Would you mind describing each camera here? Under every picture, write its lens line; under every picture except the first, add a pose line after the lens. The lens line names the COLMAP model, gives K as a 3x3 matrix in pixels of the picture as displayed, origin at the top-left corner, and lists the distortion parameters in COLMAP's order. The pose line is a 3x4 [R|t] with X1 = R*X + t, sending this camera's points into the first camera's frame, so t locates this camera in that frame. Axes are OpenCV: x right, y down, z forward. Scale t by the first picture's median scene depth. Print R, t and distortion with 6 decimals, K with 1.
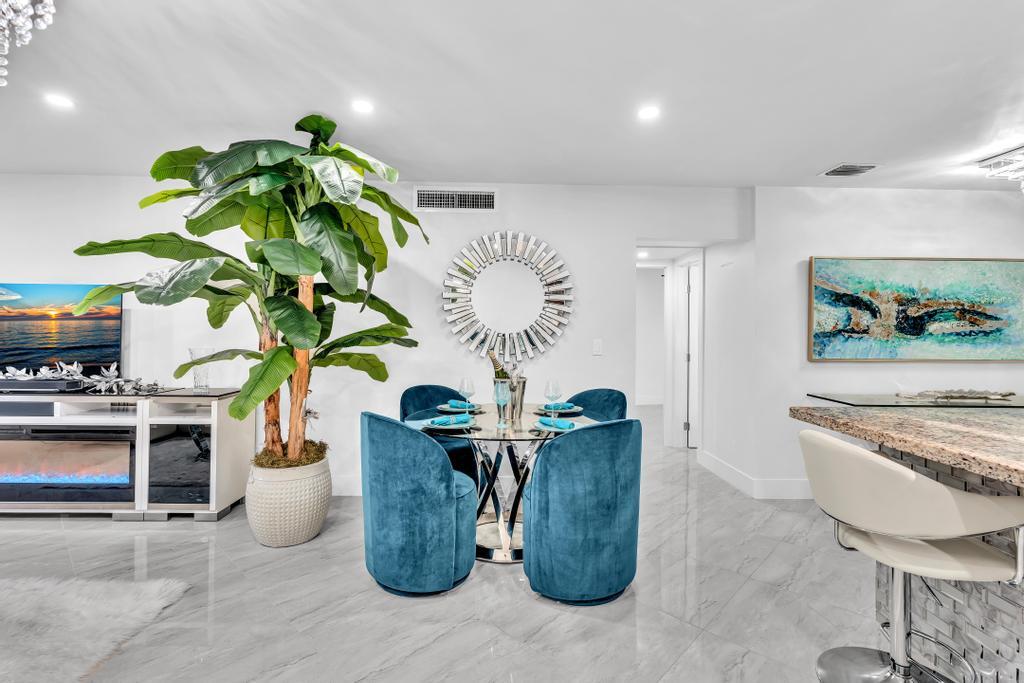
lens RADIAL K [[471.8, 0, 508.6], [0, 471.8, 329.7], [0, 0, 1]] dist [-0.005531, -0.000034]
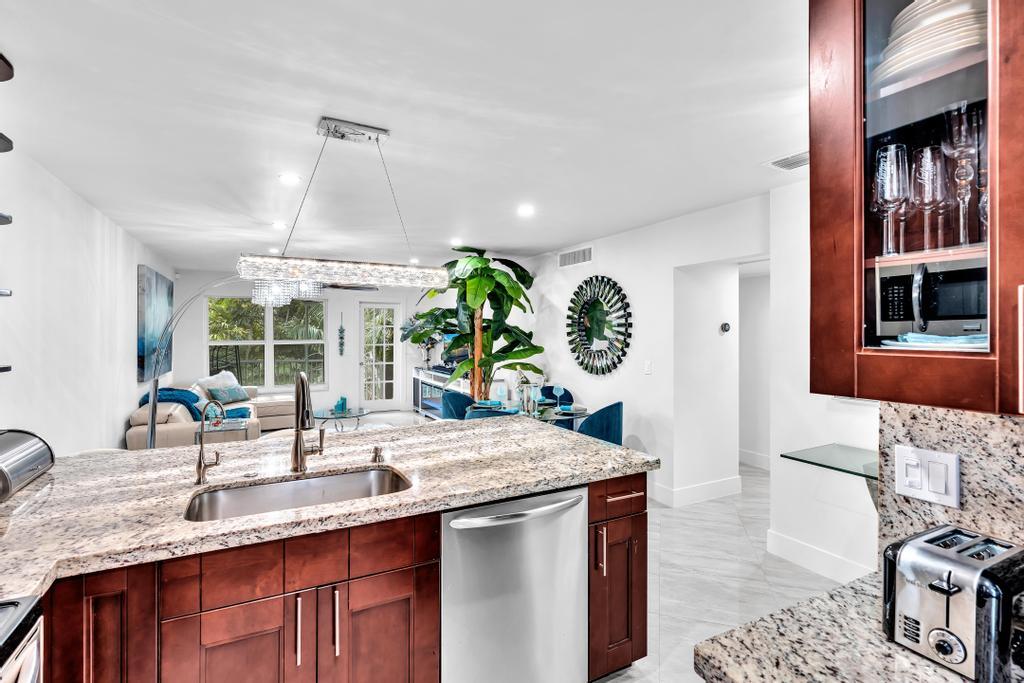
lens RADIAL K [[486.9, 0, 509.5], [0, 486.9, 332.1], [0, 0, 1]] dist [-0.001427, 0.000640]
pose [[0.449240, -0.011085, -0.893342, 1.550169], [0.009702, 0.999925, -0.007529, -0.061622], [0.893359, -0.005285, 0.449313, 0.238672]]
